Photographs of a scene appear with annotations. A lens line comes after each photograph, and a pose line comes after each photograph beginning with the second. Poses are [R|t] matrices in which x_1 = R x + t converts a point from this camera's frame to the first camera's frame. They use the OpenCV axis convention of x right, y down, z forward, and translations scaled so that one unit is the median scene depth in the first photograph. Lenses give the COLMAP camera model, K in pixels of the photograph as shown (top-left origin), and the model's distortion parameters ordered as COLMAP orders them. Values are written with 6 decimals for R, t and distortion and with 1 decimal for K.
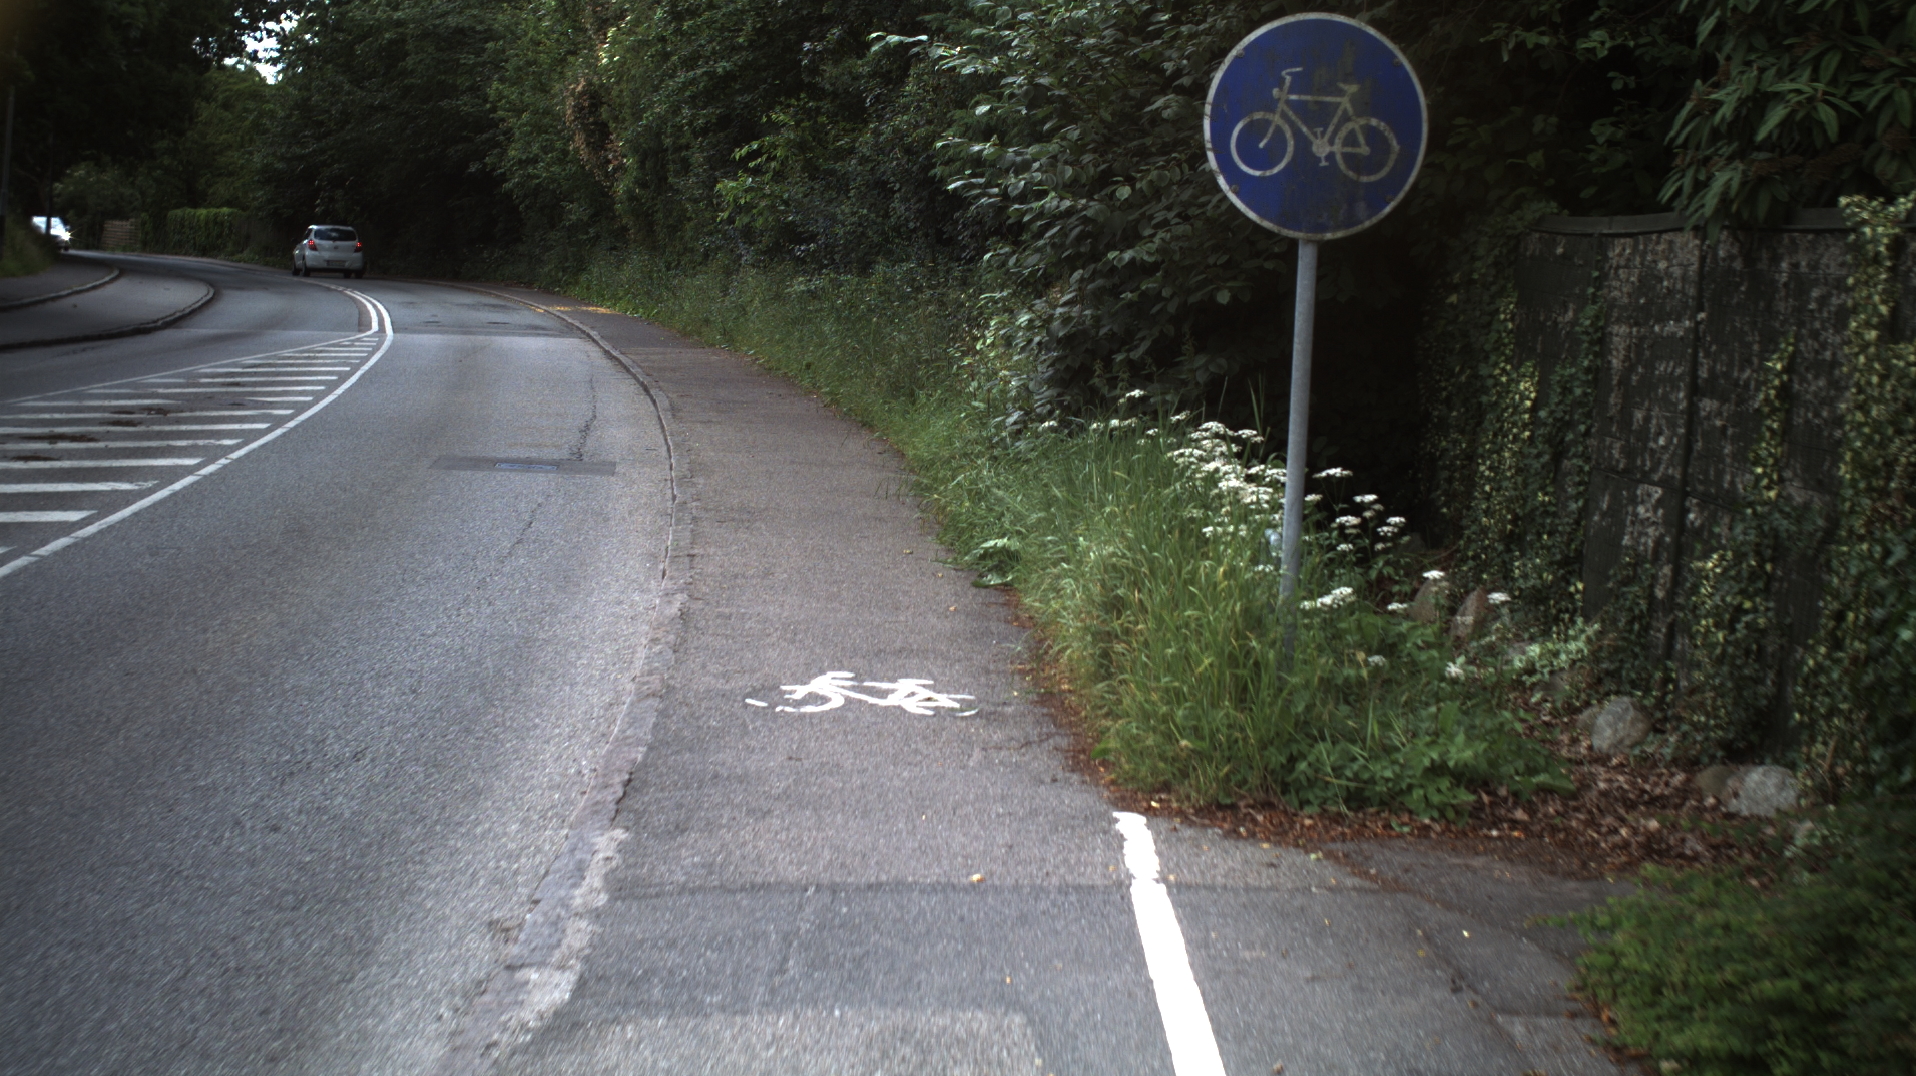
lens RADIAL K [[3419.0, 0, 958.0], [0, 3419.0, 538.0], [0, 0, 1]] dist [-0.285222, 0.373573]
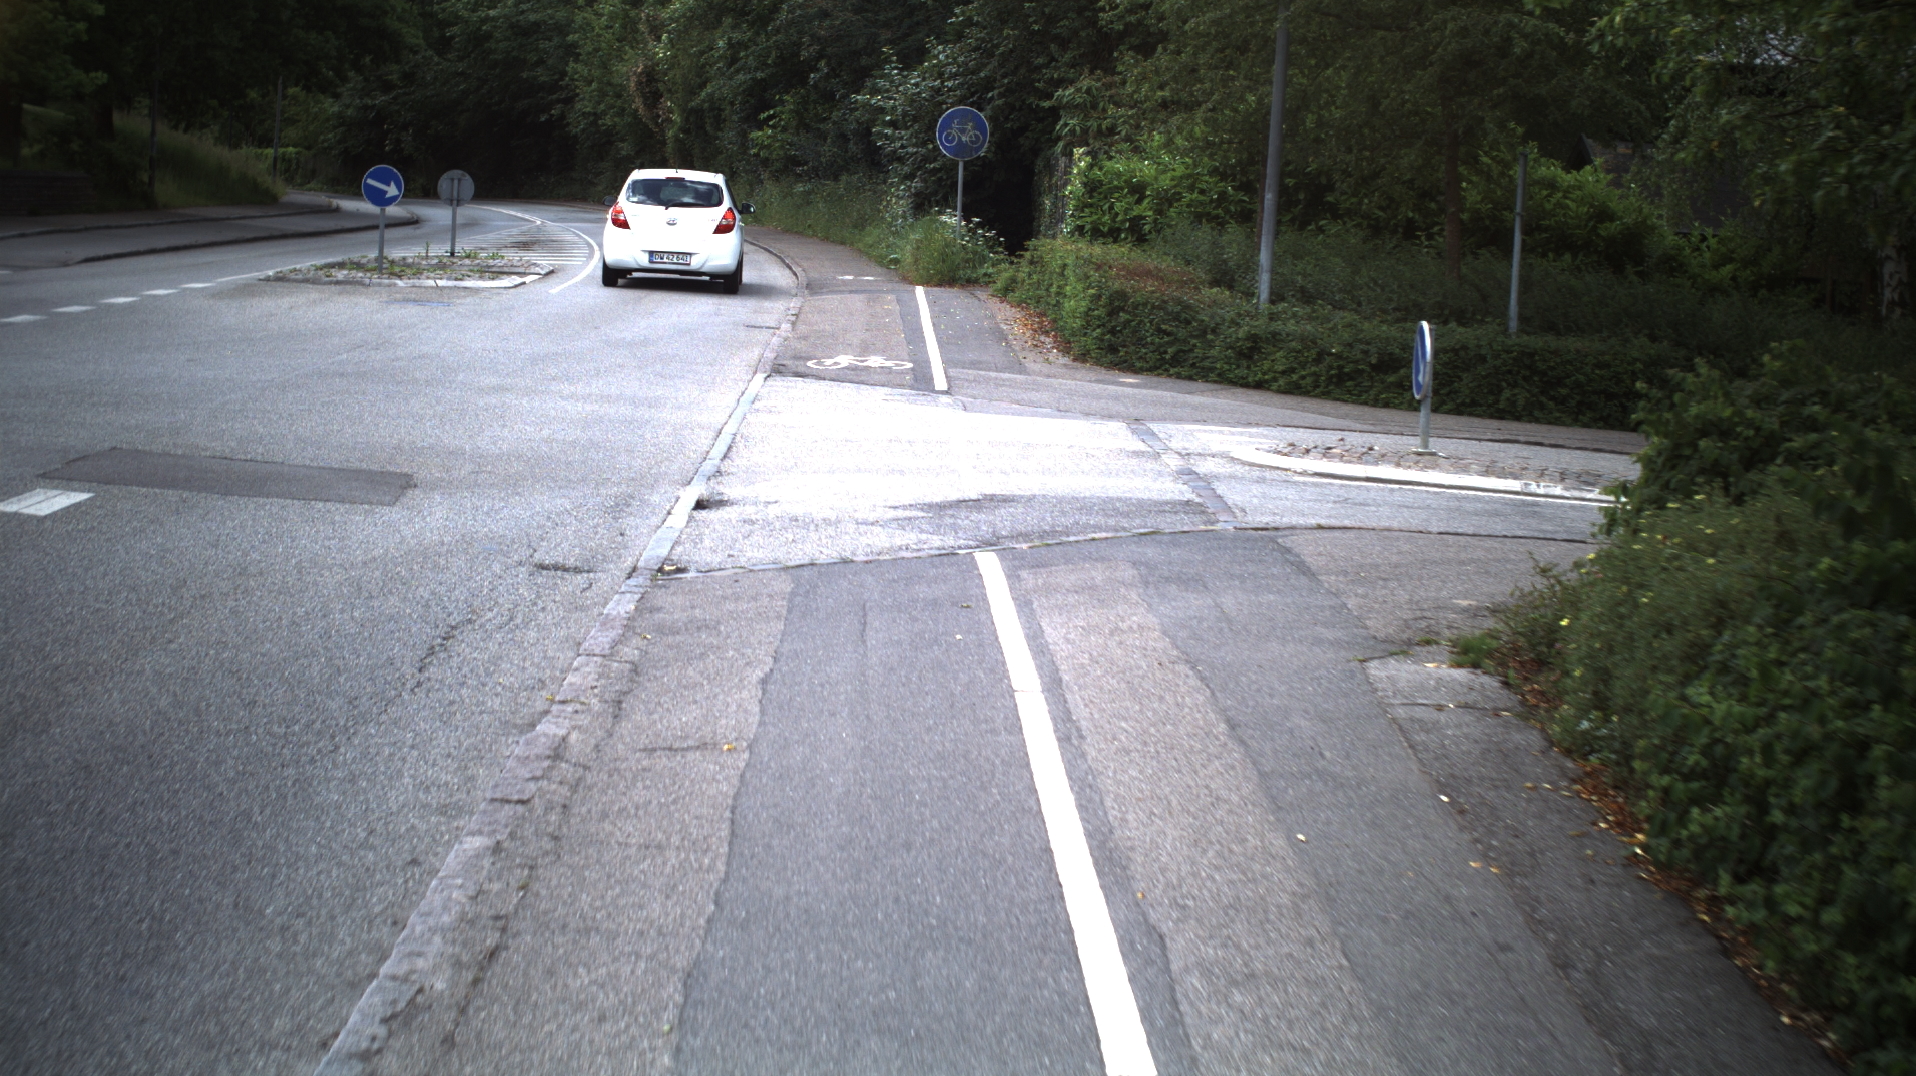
lens RADIAL K [[3419.0, 0, 958.0], [0, 3419.0, 538.0], [0, 0, 1]] dist [-0.285222, 0.373573]
pose [[0.999698, -0.015273, 0.019255, 0.005597], [0.014851, 0.999651, 0.021859, 0.184338], [-0.019583, -0.021566, 0.999576, -2.064278]]
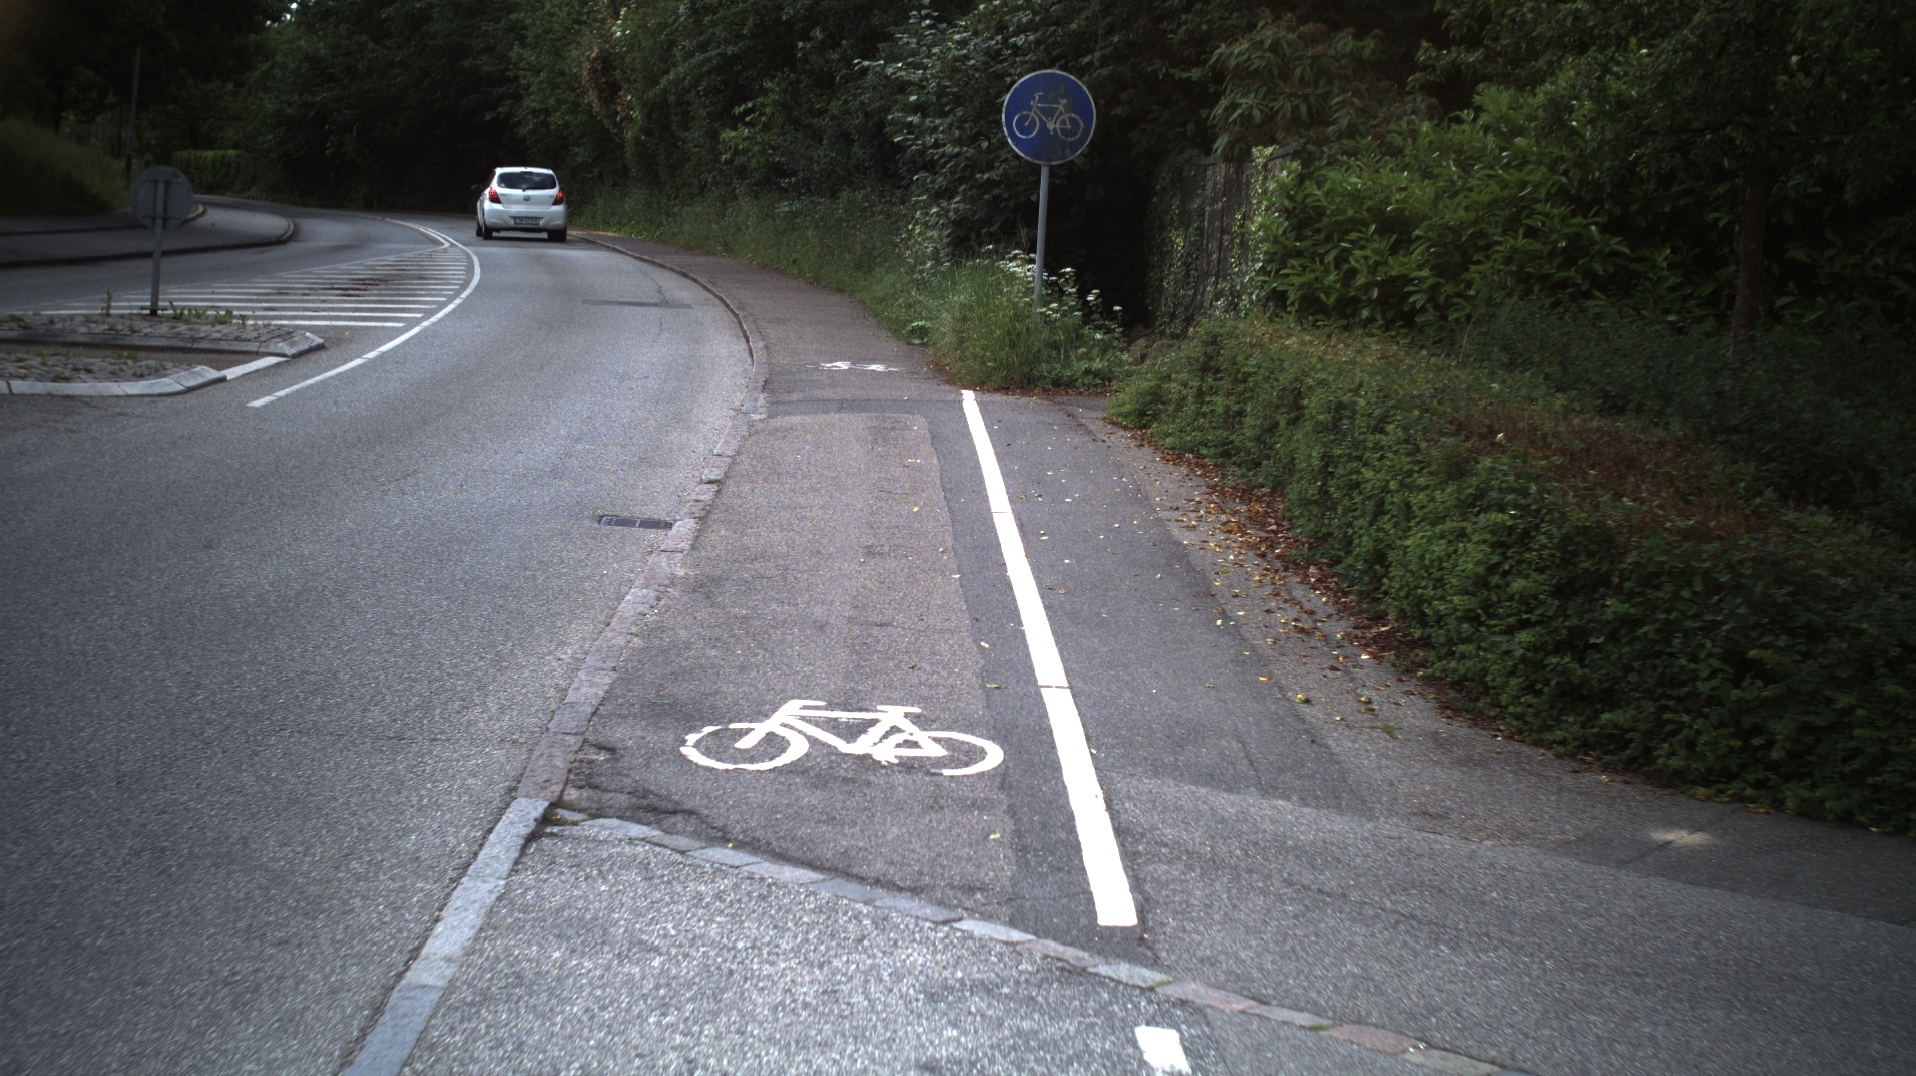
lens RADIAL K [[3419.0, 0, 958.0], [0, 3419.0, 538.0], [0, 0, 1]] dist [-0.285222, 0.373573]
pose [[0.999818, 0.005446, 0.018261, -0.000976], [-0.005729, 0.999863, 0.015498, 0.087511], [-0.018174, -0.015600, 0.999713, -0.884681]]
